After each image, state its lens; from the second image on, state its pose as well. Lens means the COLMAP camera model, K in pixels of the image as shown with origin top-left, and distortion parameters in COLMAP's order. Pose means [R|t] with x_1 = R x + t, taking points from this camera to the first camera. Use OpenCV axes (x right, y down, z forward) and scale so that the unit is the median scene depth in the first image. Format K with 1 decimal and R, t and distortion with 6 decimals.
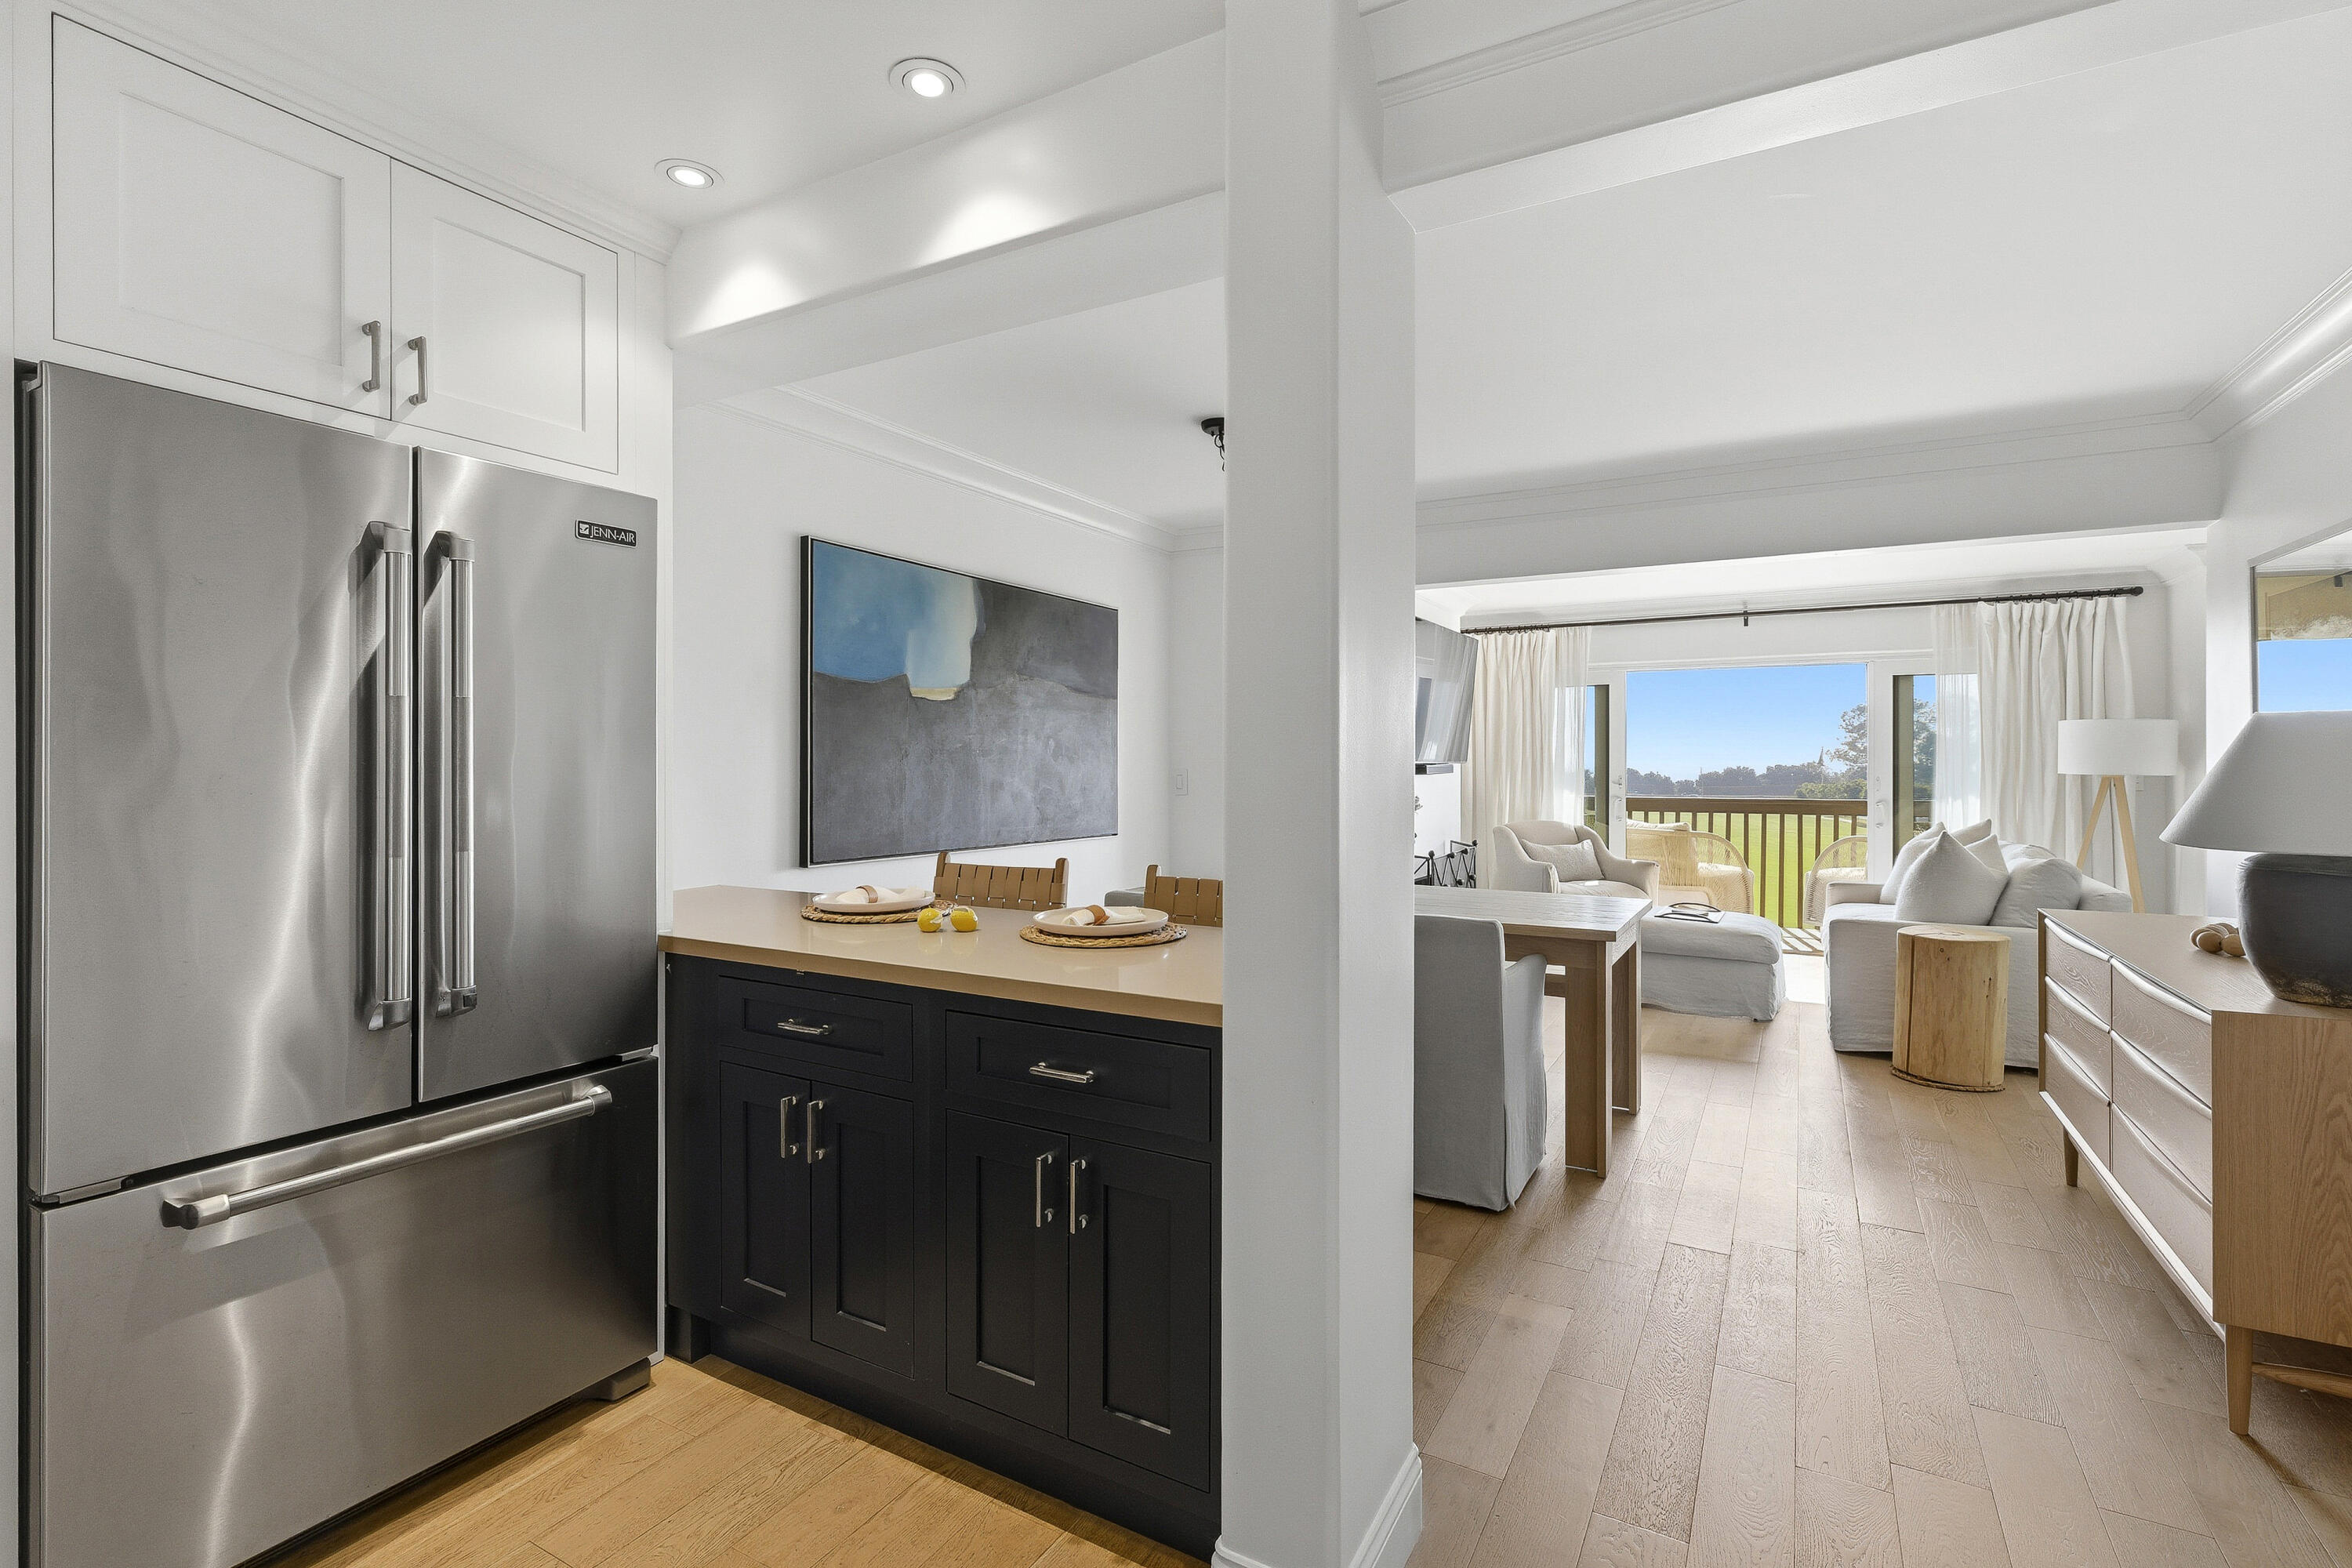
lens RADIAL K [[1097.5, 0, 1176.0], [0, 1097.5, 784.0], [0, 0, 1]] dist [-0.002886, -0.000045]
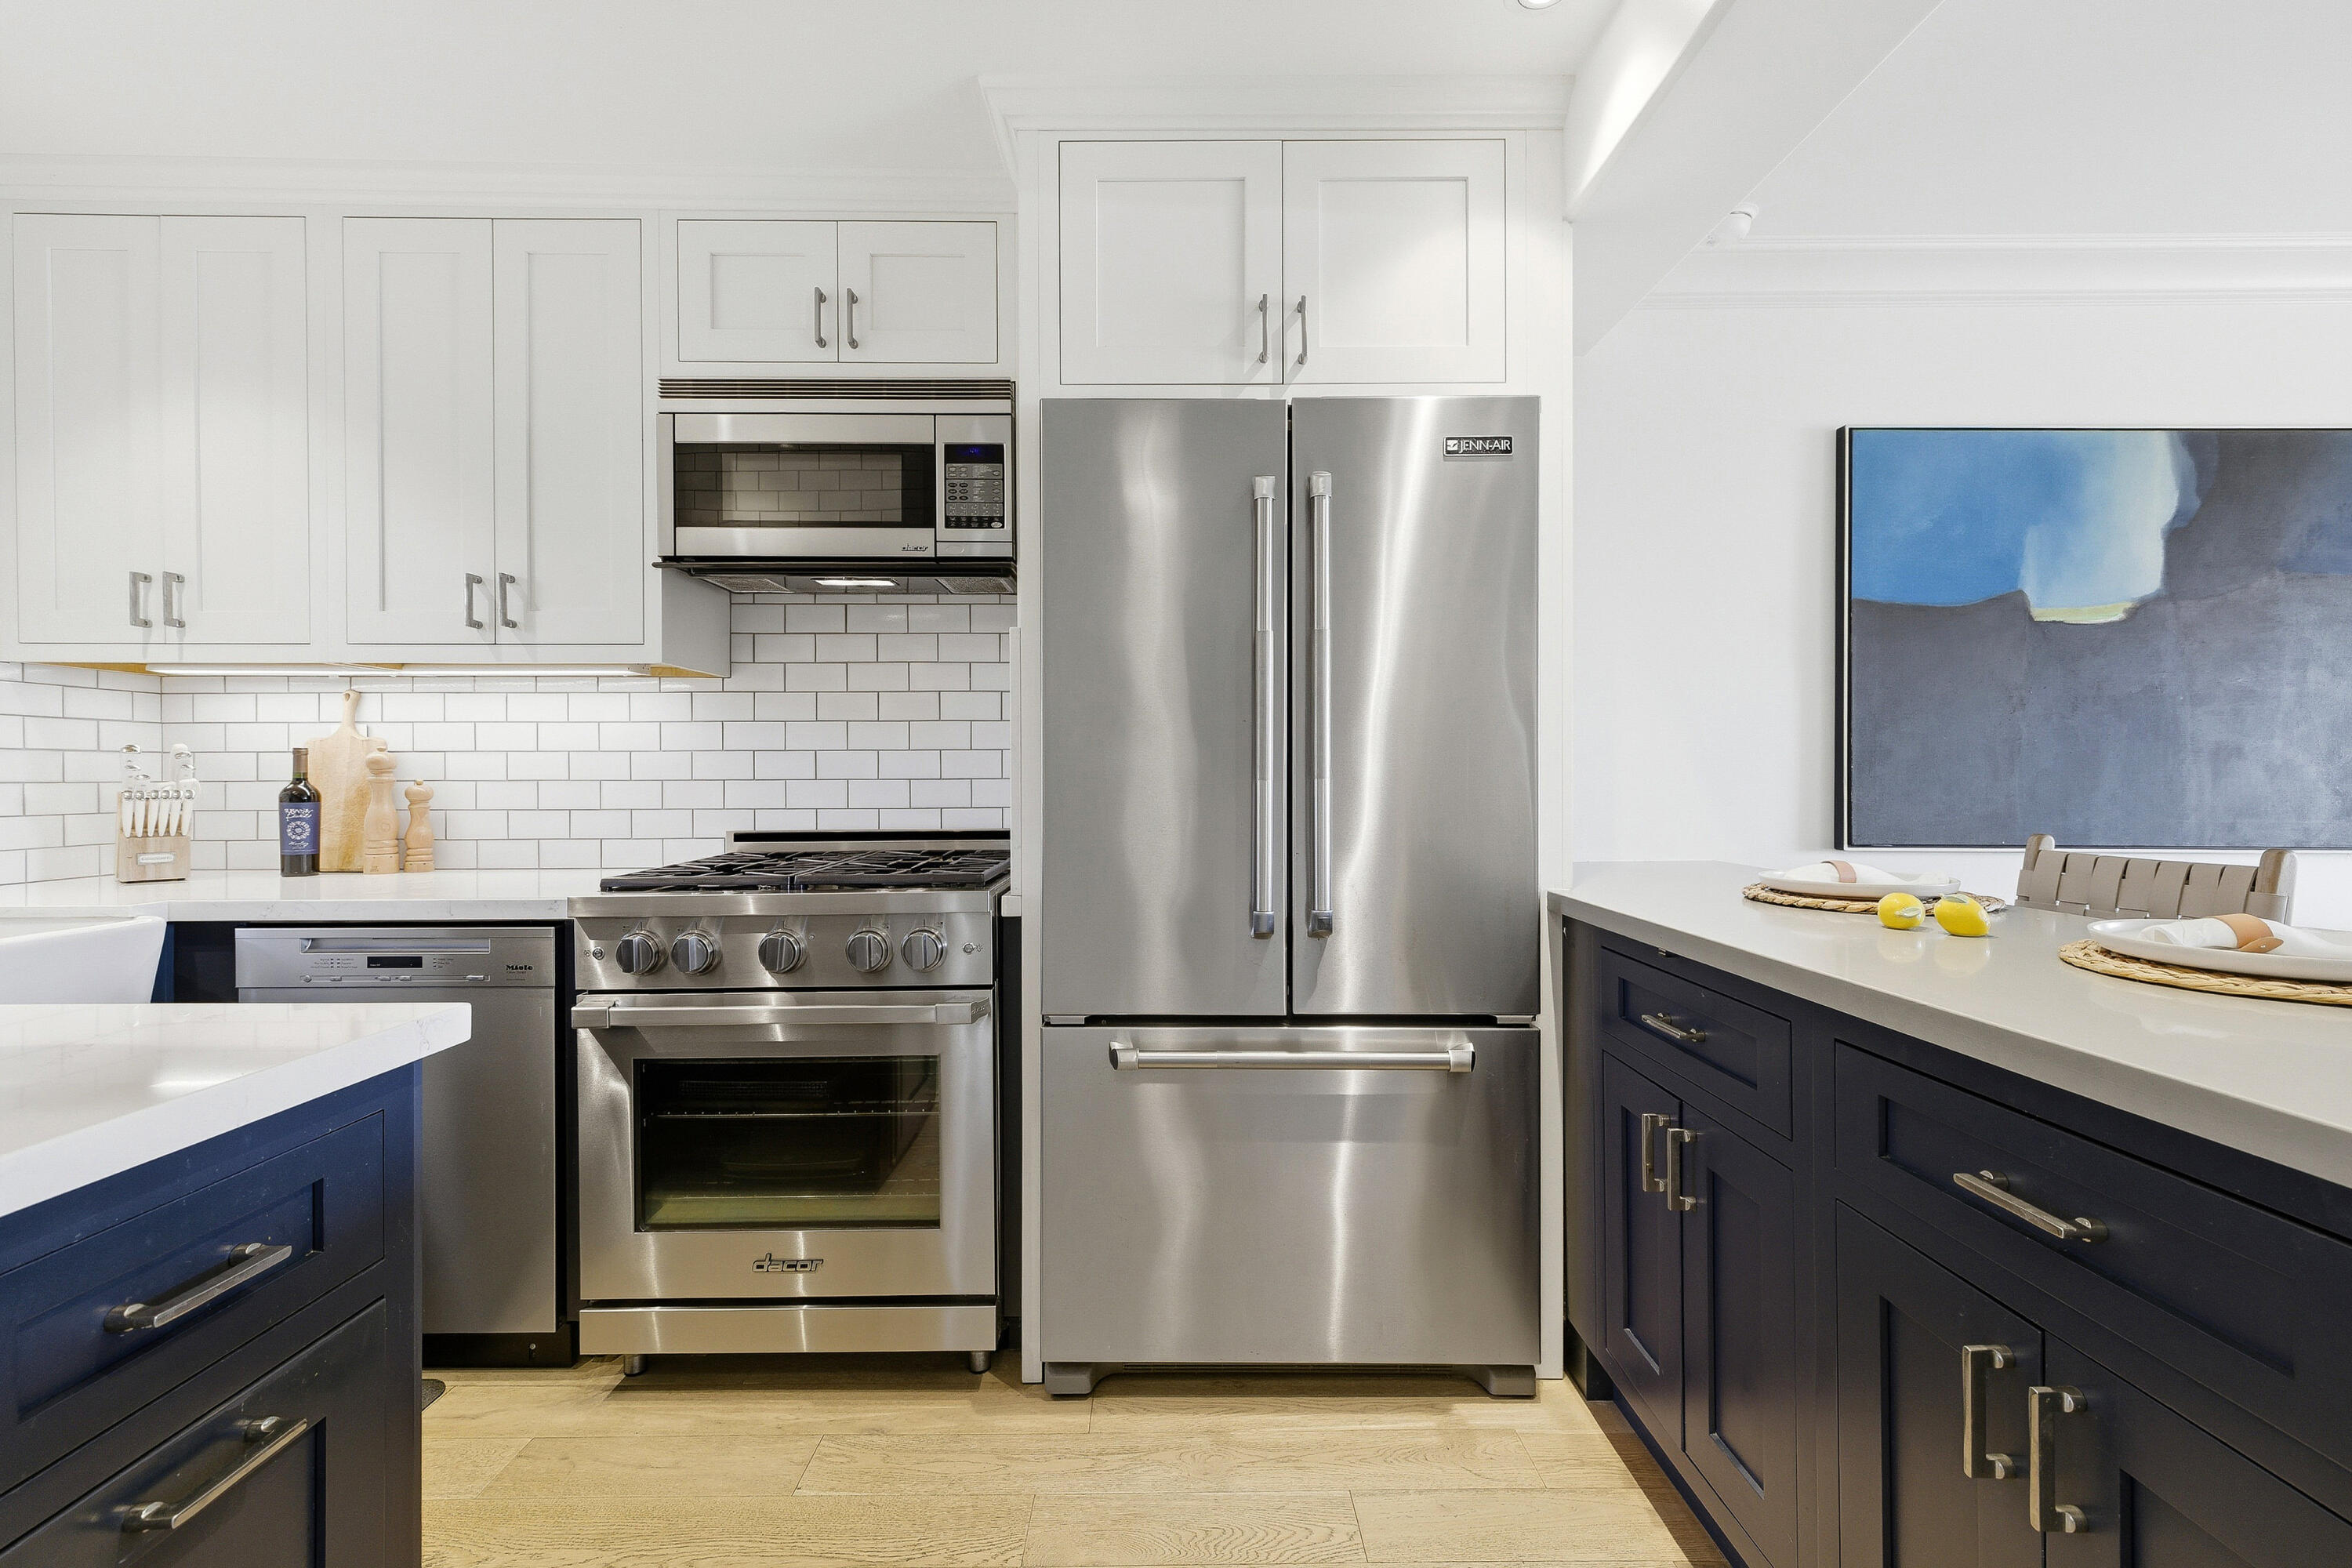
lens RADIAL K [[1022.9, 0, 1176.0], [0, 1022.9, 784.0], [0, 0, 1]] dist [0.010458, -0.000819]
pose [[0.496677, 0.003911, -0.867926, 0.093850], [-0.015745, 0.999866, -0.004504, 0.057632], [0.867792, 0.015902, 0.496672, 0.318625]]
